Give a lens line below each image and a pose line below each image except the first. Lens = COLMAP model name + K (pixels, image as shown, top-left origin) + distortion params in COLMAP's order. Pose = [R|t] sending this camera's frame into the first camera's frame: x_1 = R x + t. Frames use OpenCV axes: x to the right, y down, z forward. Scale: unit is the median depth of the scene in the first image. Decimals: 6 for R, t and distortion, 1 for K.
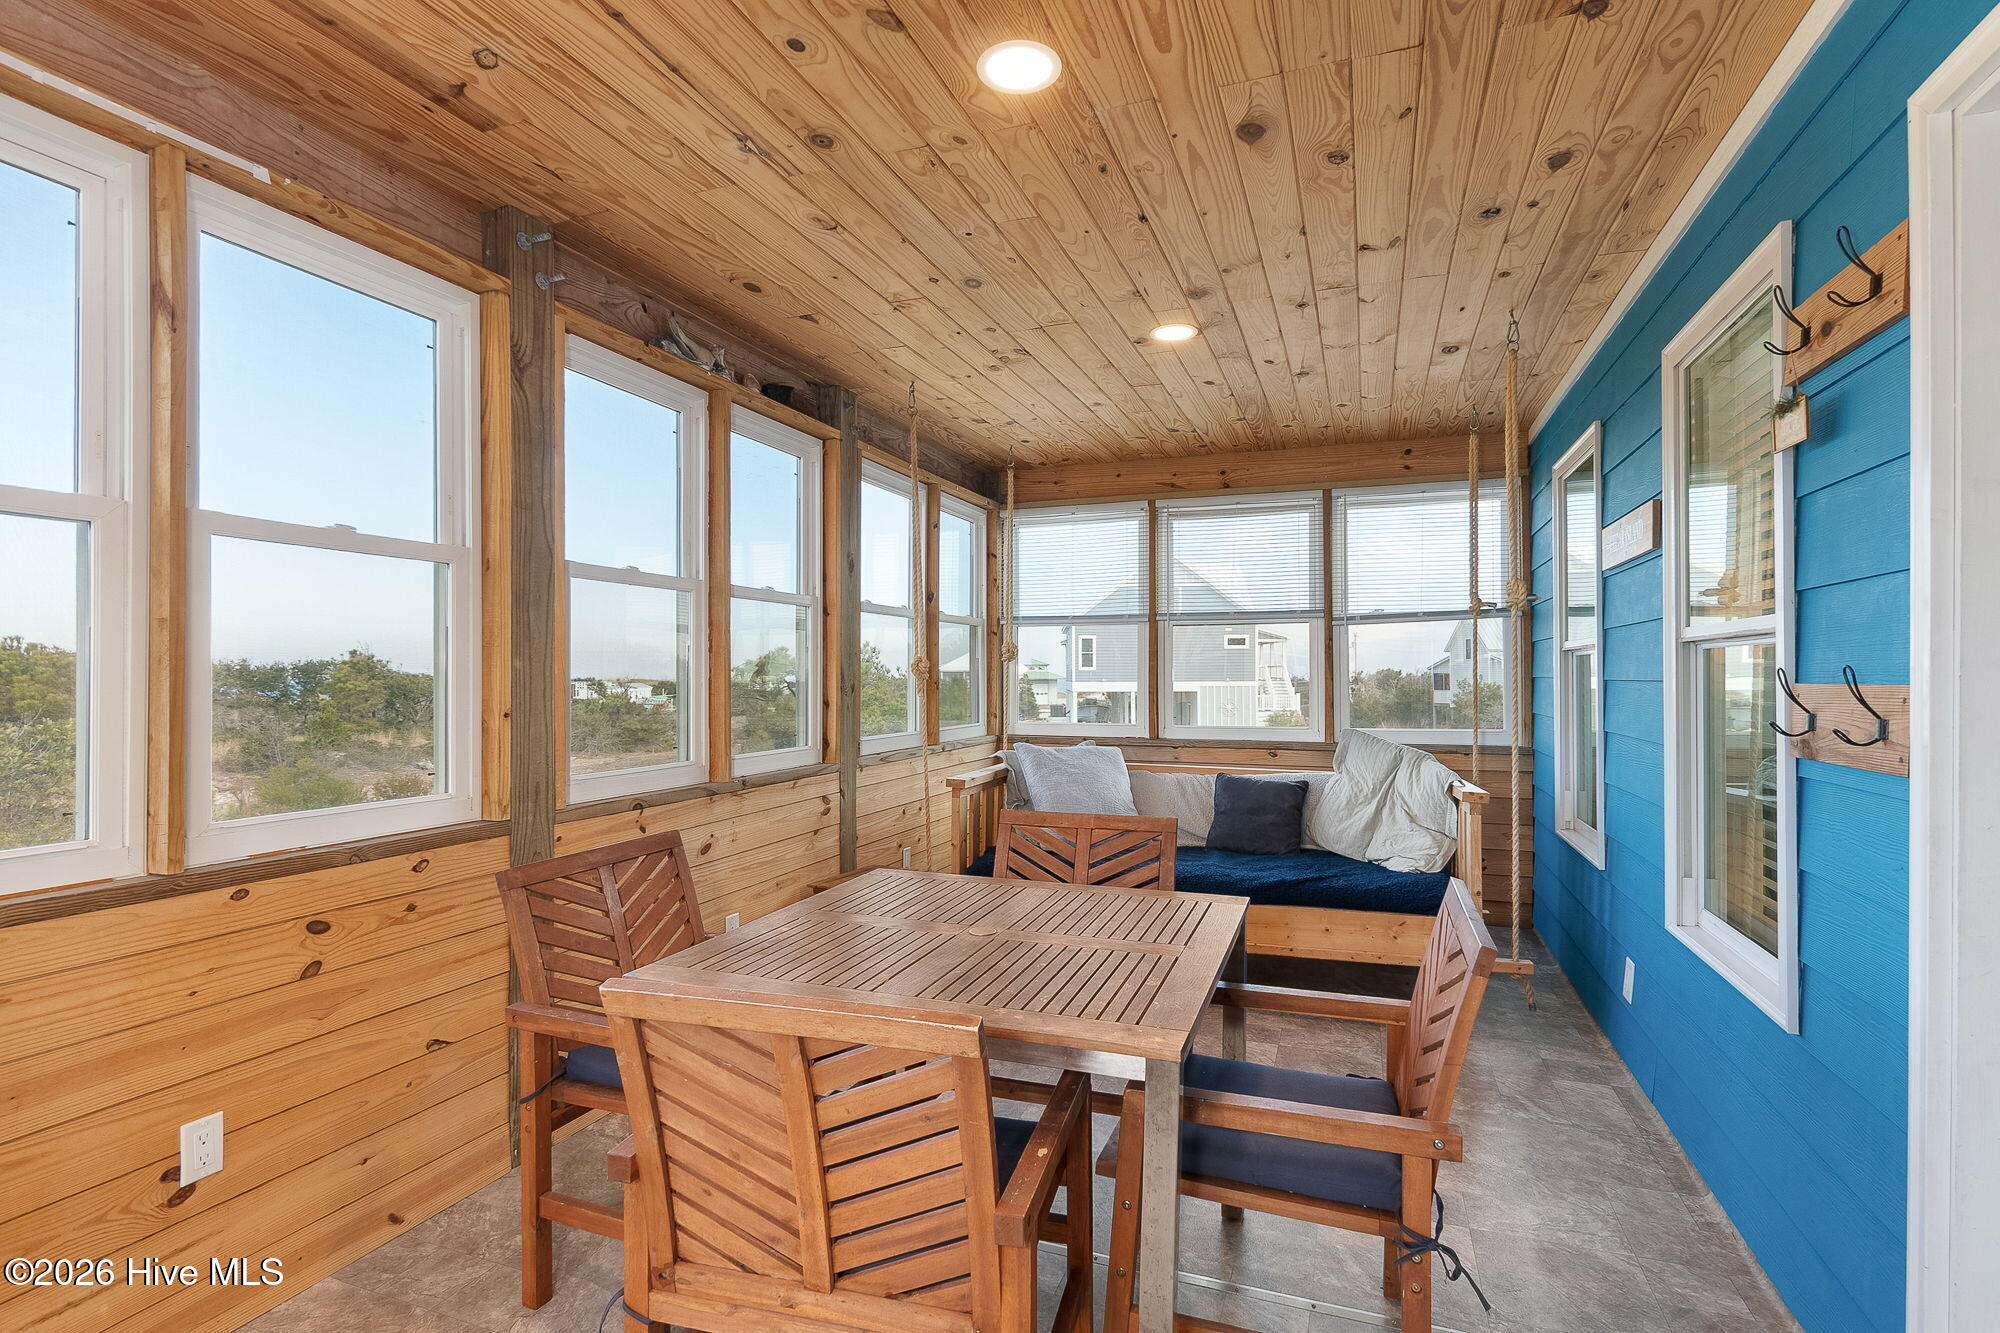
lens RADIAL K [[962.9, 0, 1003.1], [0, 962.9, 673.8], [0, 0, 1]] dist [0.005462, -0.000436]
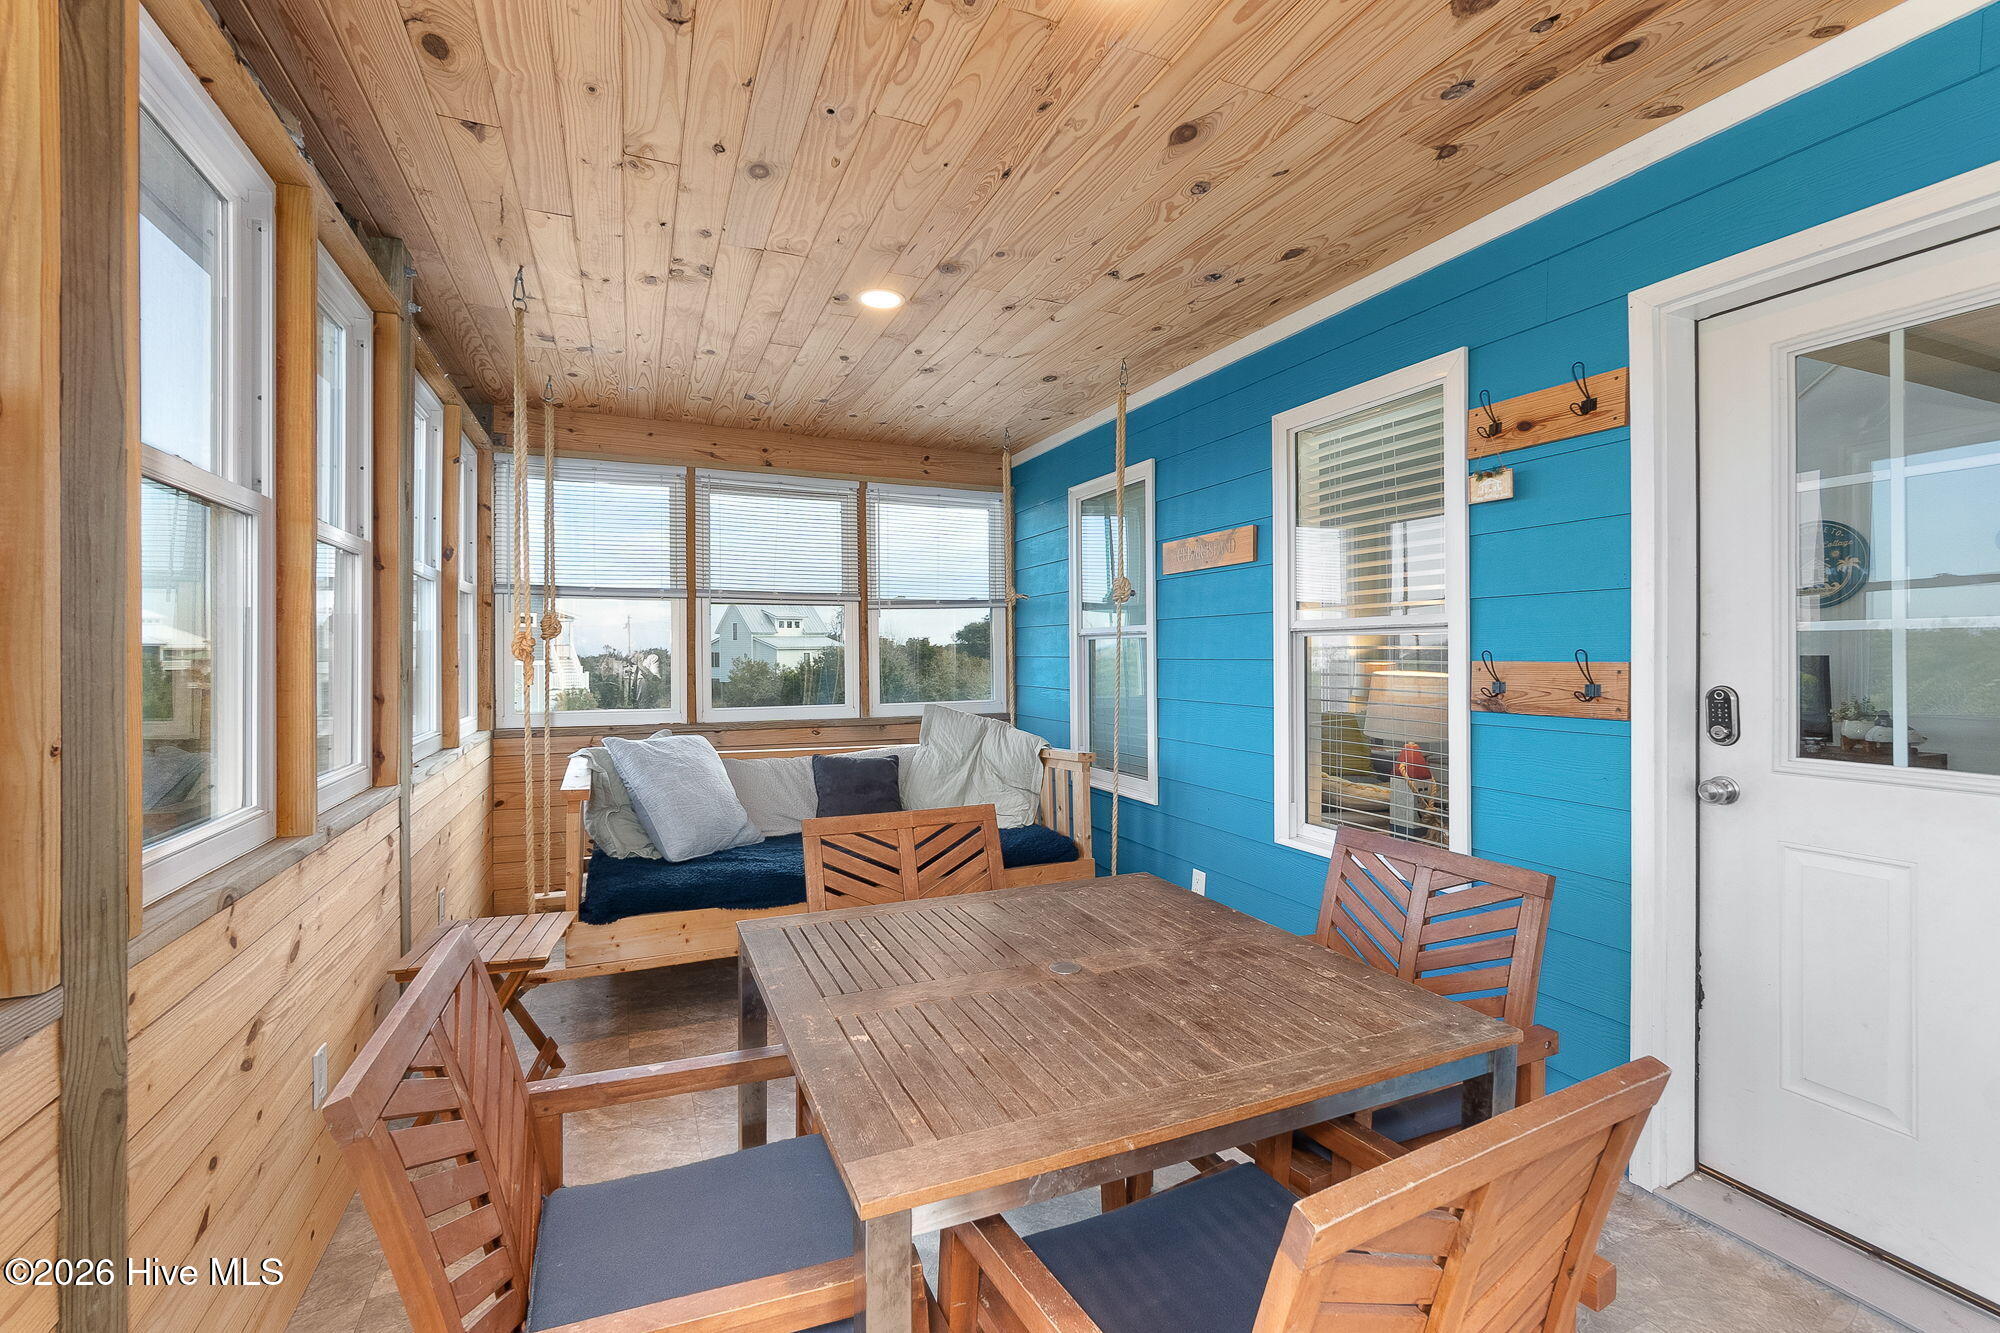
lens RADIAL K [[878.3, 0, 1003.1], [0, 878.3, 653.5], [0, 0, 1]] dist [0.010352, -0.001986]
pose [[0.723257, -0.000598, 0.690578, -0.289941], [0.000201, 1.000000, 0.000654, -0.001505], [-0.690579, -0.000334, 0.723257, 0.240276]]
